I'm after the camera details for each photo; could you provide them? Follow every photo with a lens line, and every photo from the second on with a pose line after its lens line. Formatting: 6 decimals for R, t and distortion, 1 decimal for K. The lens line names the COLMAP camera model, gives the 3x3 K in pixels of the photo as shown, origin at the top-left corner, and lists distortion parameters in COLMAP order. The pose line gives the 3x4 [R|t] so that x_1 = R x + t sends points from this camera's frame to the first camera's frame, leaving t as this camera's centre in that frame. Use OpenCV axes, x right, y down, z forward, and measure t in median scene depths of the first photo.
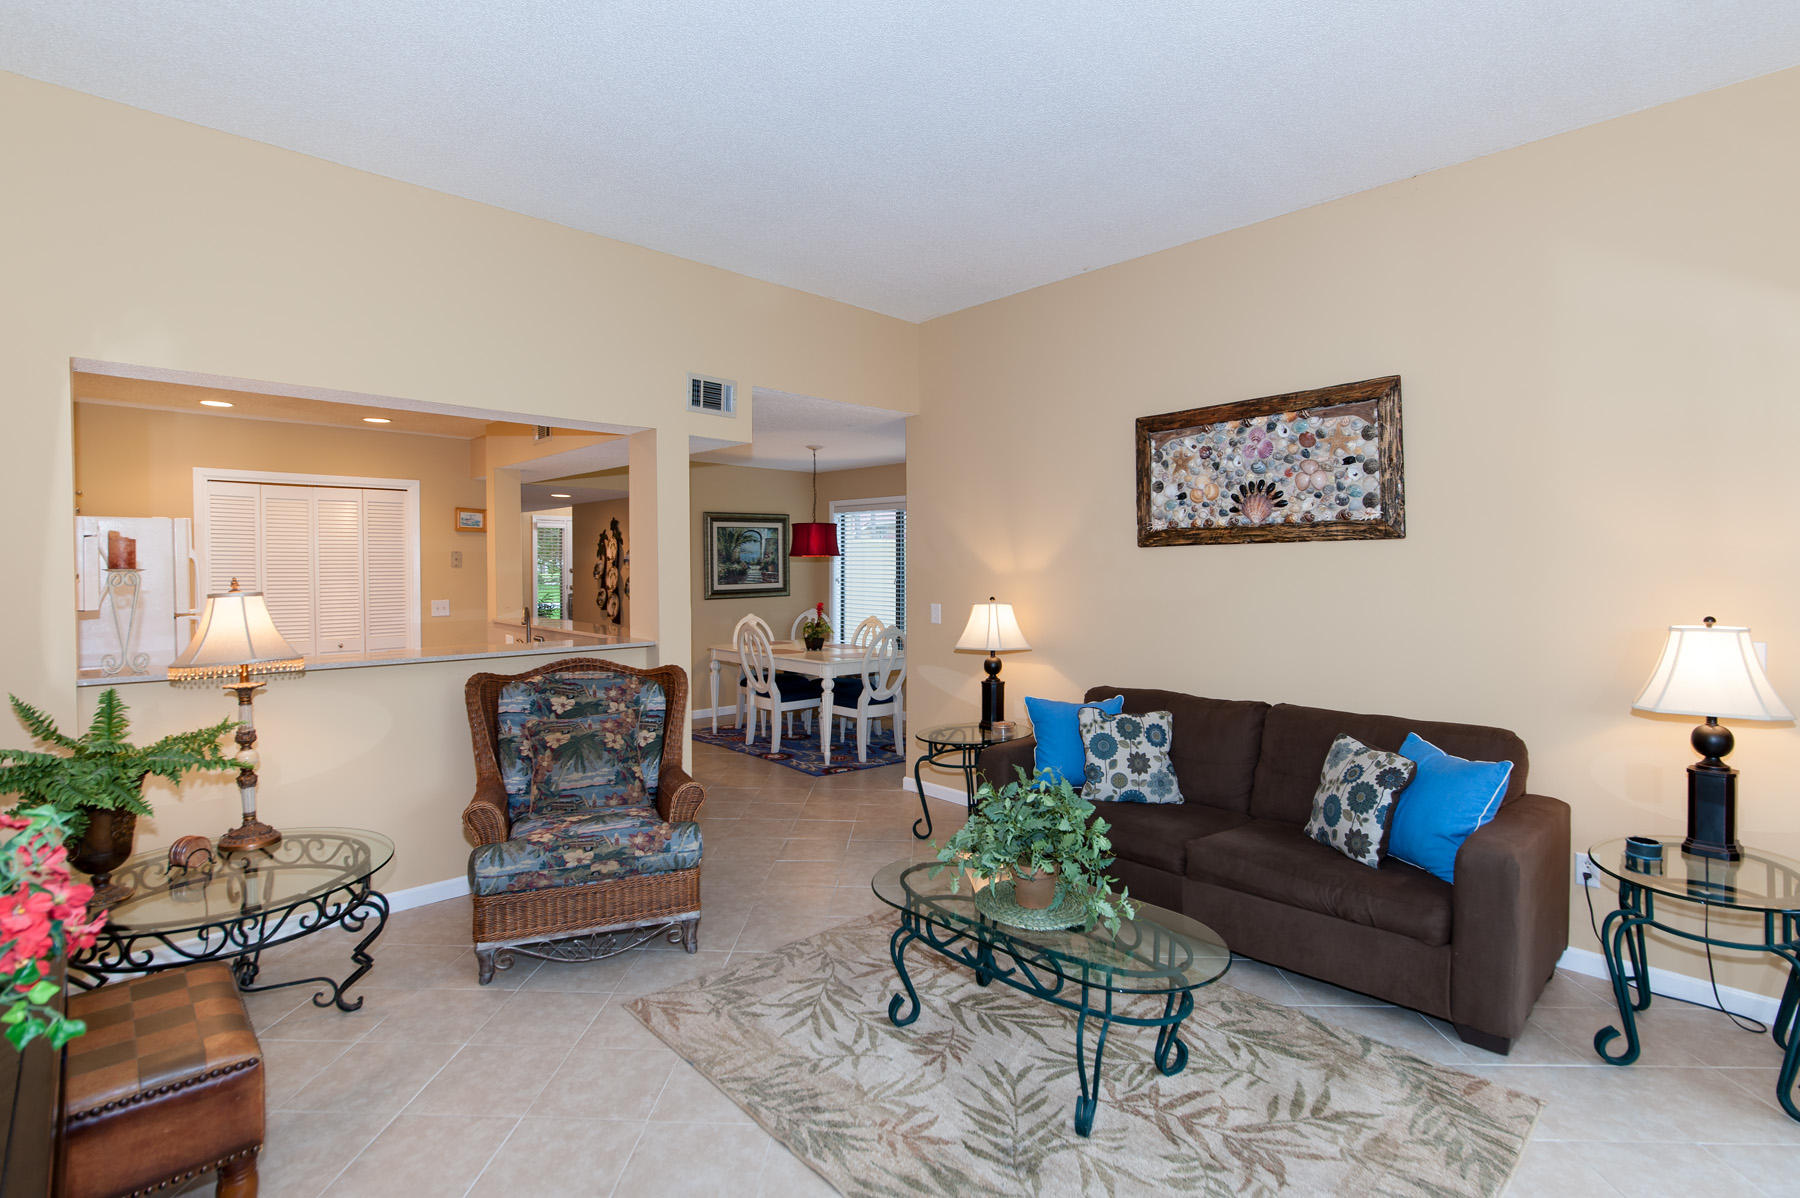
lens RADIAL K [[886.5, 0, 900.9], [0, 886.5, 561.3], [0, 0, 1]] dist [0.000207, 0.000125]
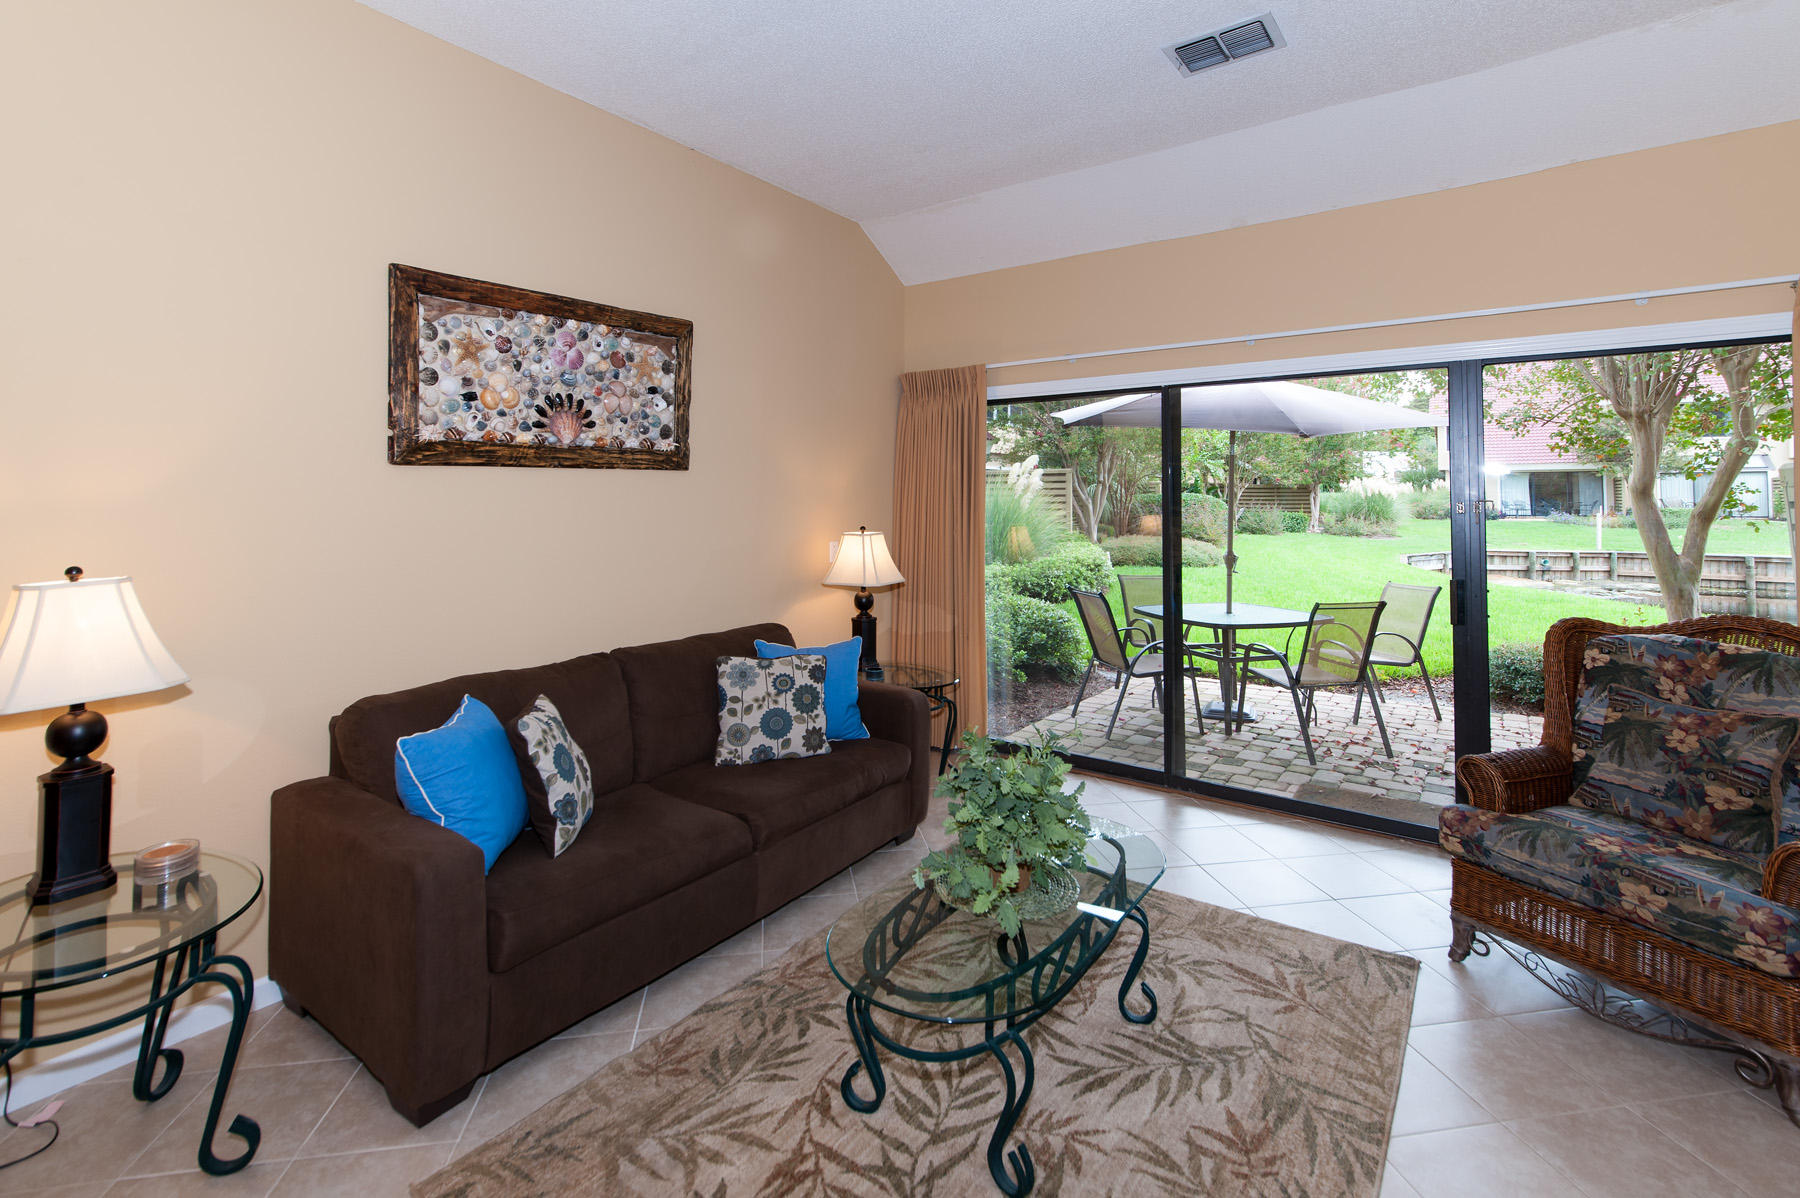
lens RADIAL K [[829.8, 0, 902.5], [0, 829.8, 466.6], [0, 0, 1]] dist [-0.000006, -0.000042]
pose [[-0.228183, 0.053447, 0.972150, -0.436873], [0.014042, 0.998569, -0.051604, 0.023702], [-0.973517, 0.001876, -0.228607, 0.870472]]
